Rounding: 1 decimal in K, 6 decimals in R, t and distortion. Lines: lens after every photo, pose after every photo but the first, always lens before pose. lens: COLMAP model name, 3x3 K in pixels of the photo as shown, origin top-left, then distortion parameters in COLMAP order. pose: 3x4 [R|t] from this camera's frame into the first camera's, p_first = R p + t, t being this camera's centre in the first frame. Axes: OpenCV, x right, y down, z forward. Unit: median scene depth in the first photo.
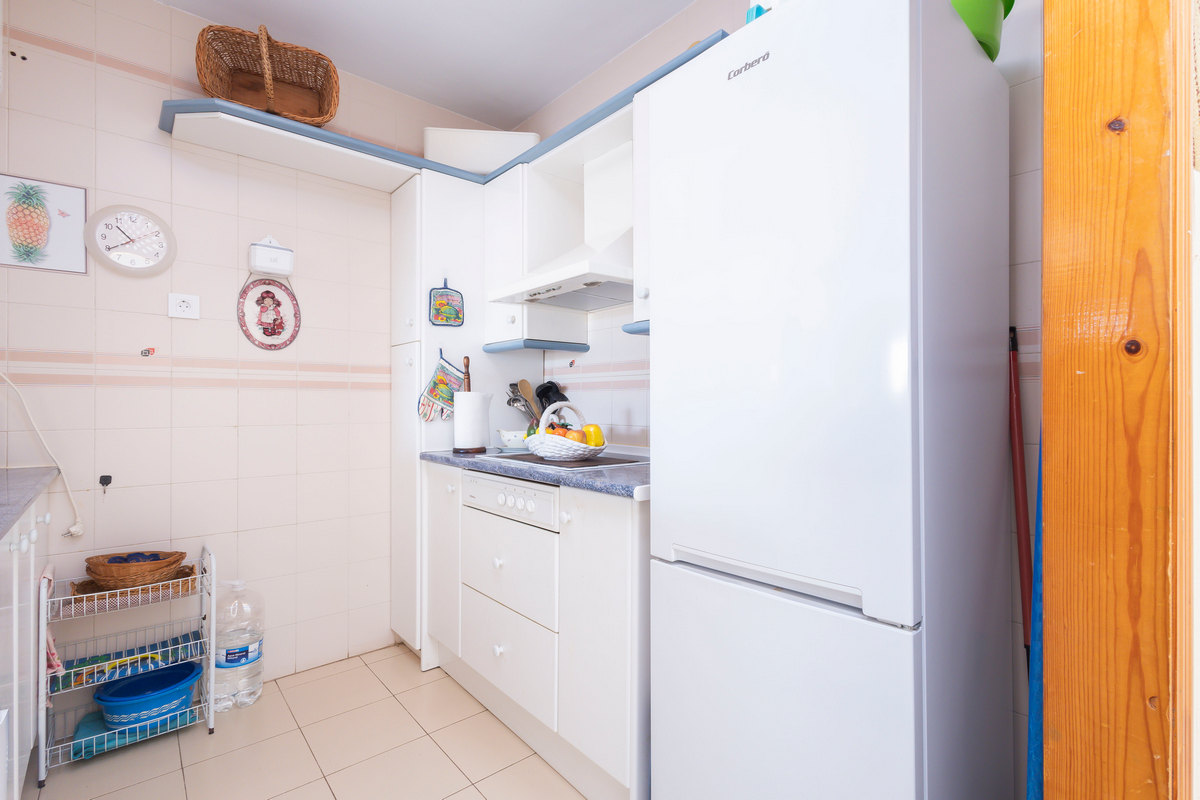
lens RADIAL K [[555.4, 0, 598.8], [0, 555.4, 397.8], [0, 0, 1]] dist [0.009031, -0.002480]
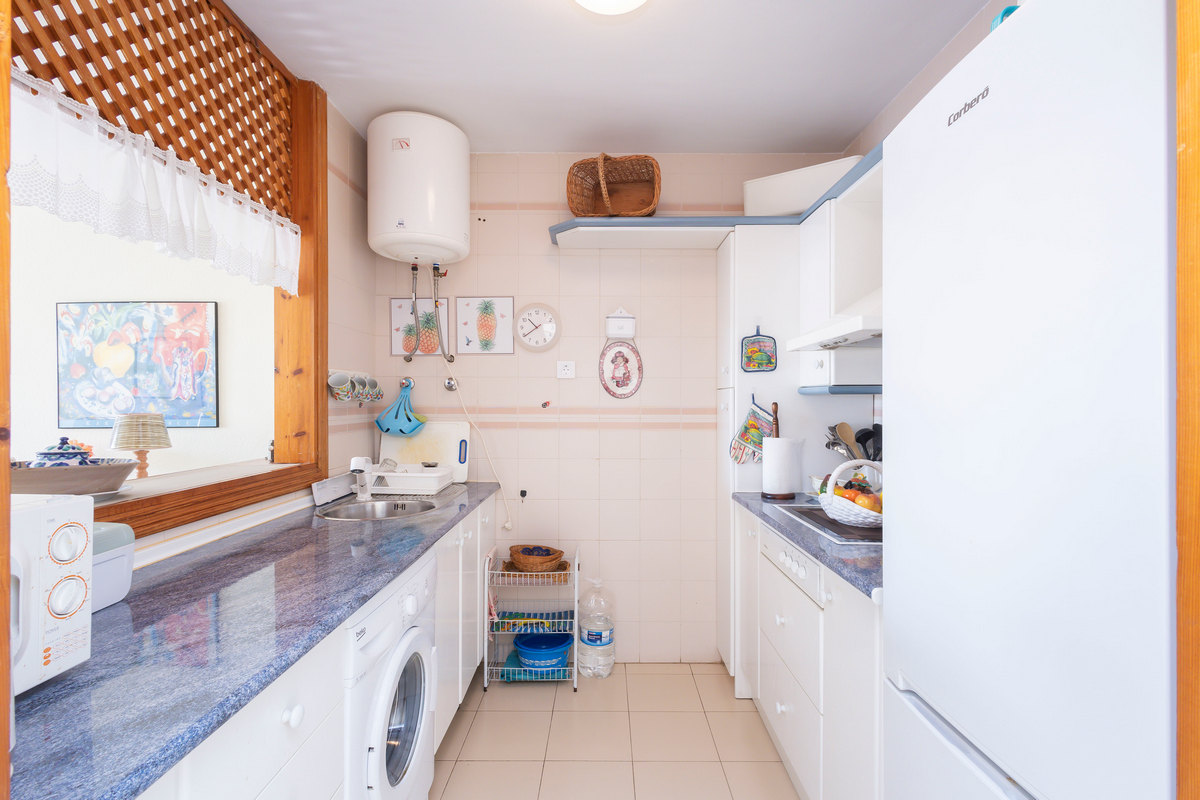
lens RADIAL K [[555.4, 0, 603.5], [0, 555.4, 396.3], [0, 0, 1]] dist [0.009031, -0.002480]
pose [[0.759678, -0.004069, -0.650287, 0.211409], [0.004871, 0.999988, -0.000567, -0.098869], [0.650282, -0.002736, 0.759688, 0.027790]]
